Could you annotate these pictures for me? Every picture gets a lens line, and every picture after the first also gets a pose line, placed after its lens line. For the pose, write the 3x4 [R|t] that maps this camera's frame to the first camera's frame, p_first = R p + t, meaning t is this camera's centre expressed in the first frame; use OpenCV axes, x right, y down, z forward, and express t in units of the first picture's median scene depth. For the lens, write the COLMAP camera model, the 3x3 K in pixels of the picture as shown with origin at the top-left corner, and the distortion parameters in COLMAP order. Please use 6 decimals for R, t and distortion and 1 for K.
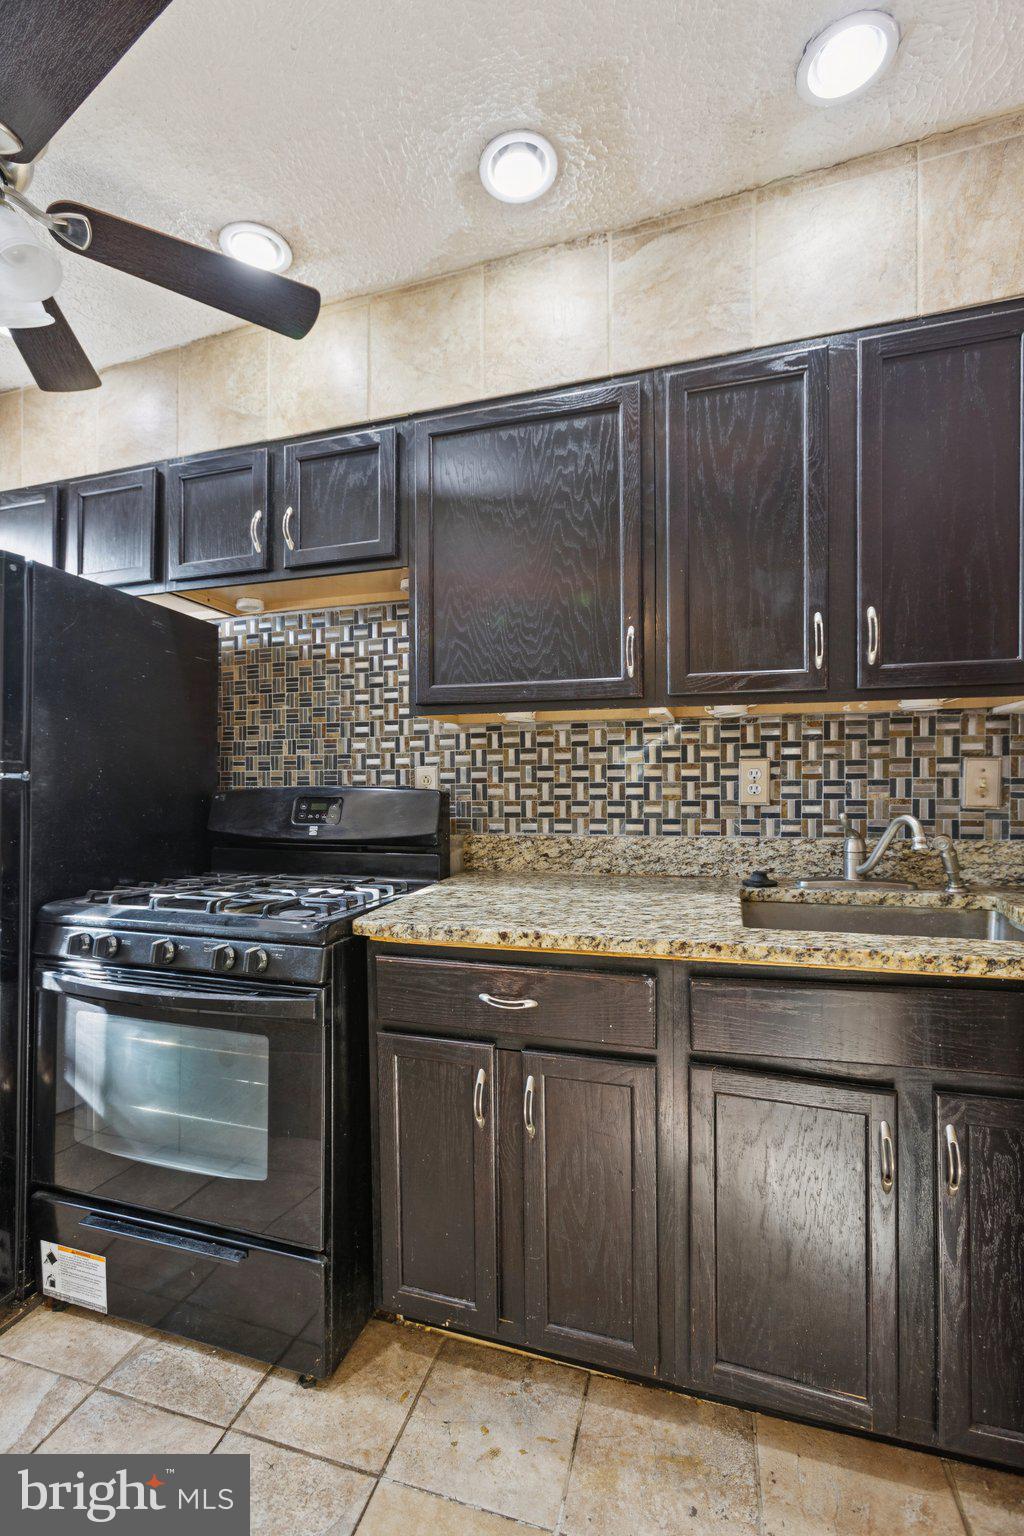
lens RADIAL K [[687.7, 0, 485.2], [0, 687.7, 789.1], [0, 0, 1]] dist [-0.026836, 0.016710]
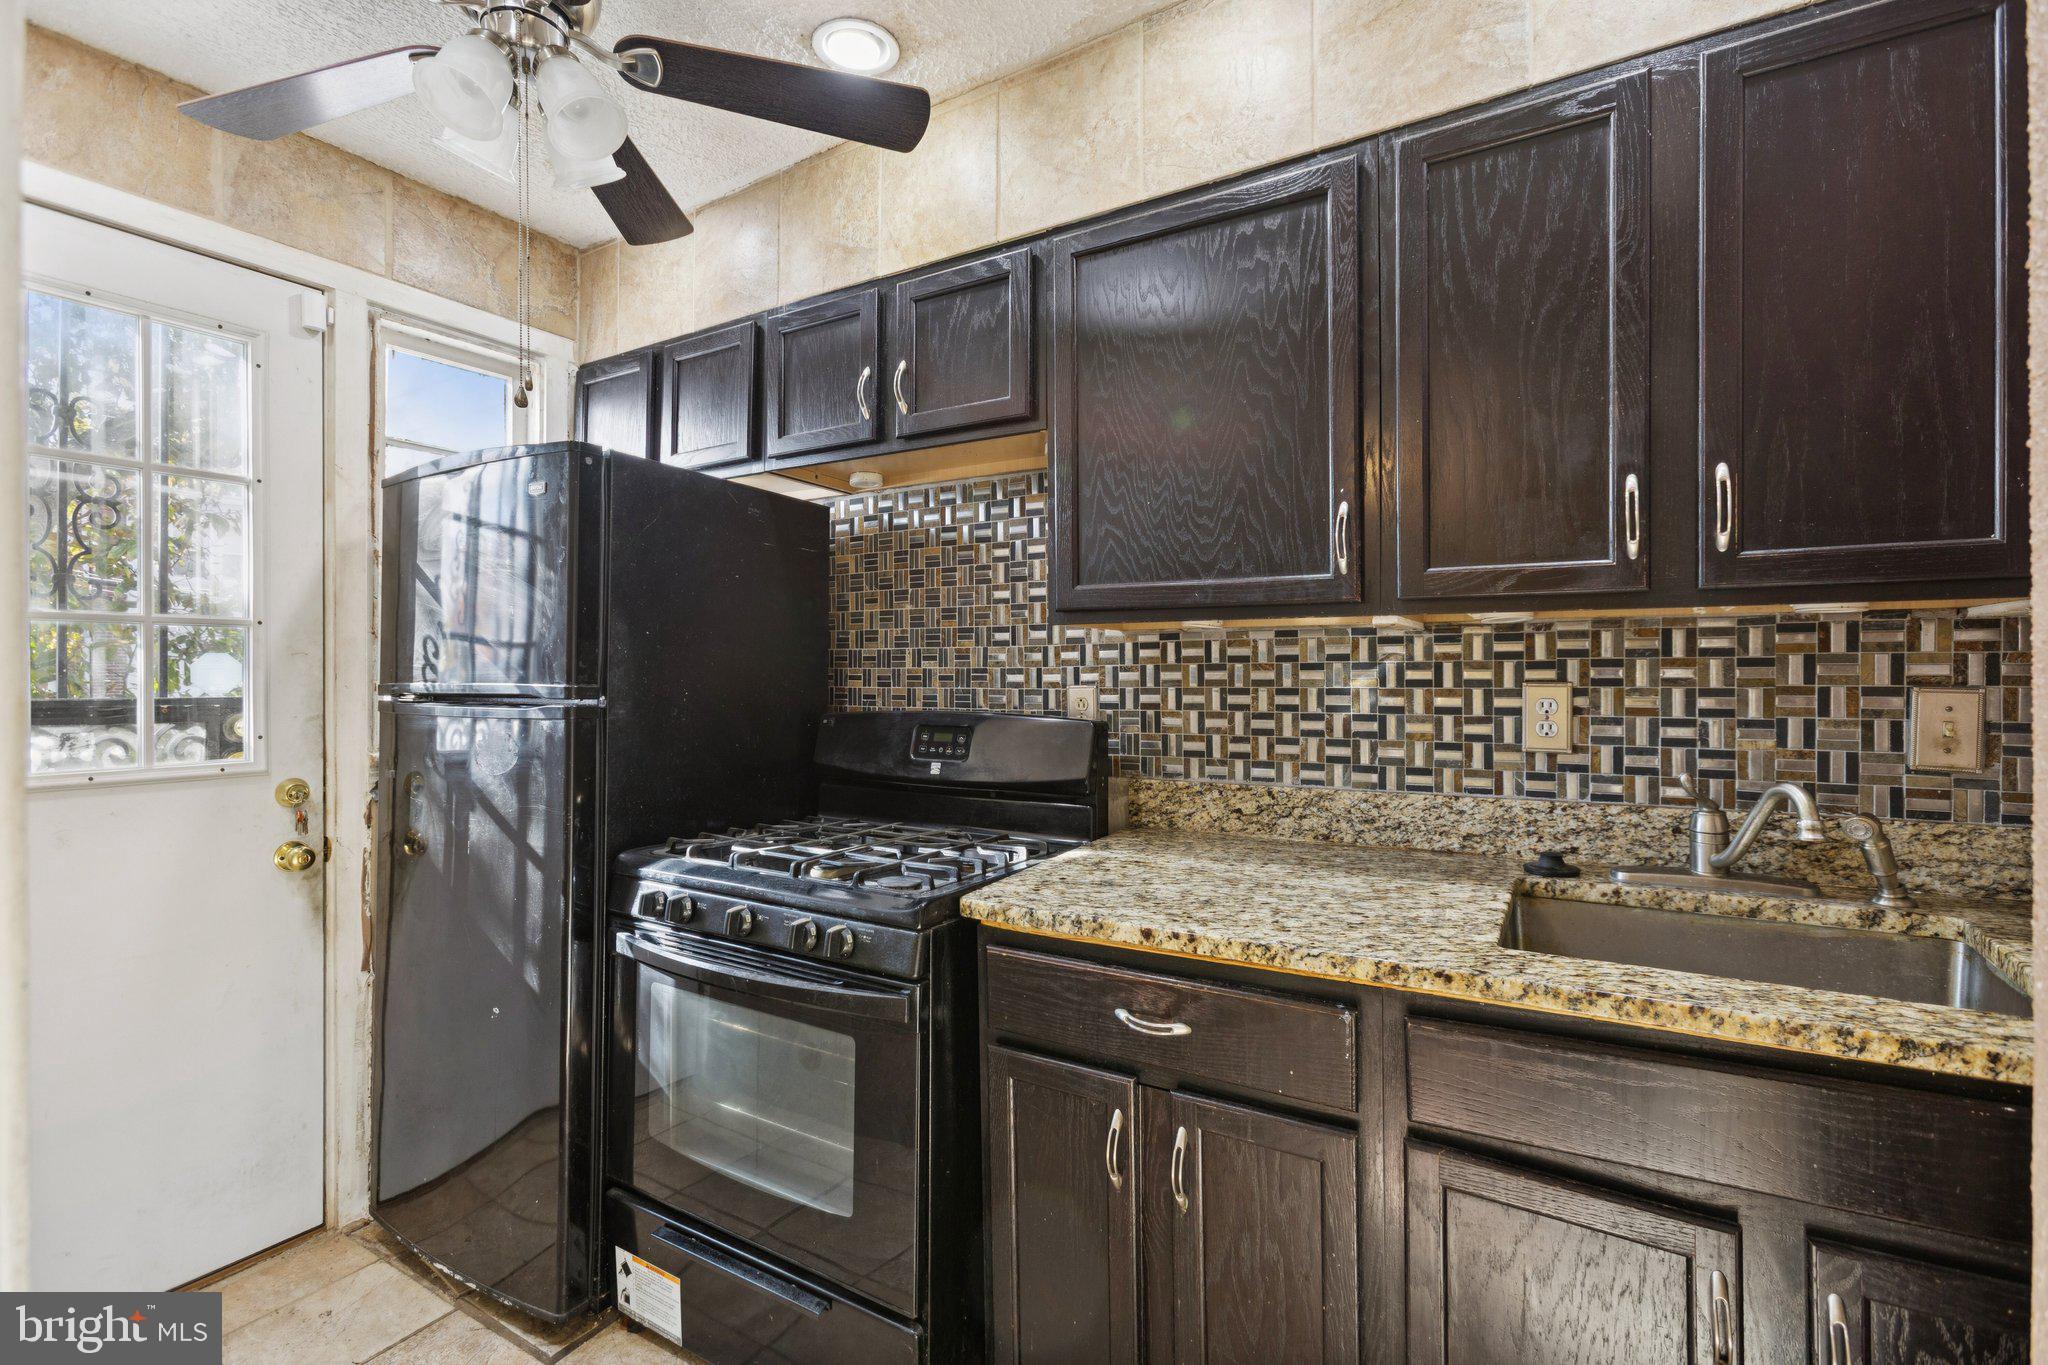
lens RADIAL K [[916.9, 0, 1029.7], [0, 916.9, 669.0], [0, 0, 1]] dist [-0.026836, 0.016710]
pose [[0.973551, 0.003416, -0.228445, 0.104374], [-0.004374, 0.999984, -0.003688, -0.055495], [0.228429, 0.004590, 0.973550, 0.007814]]
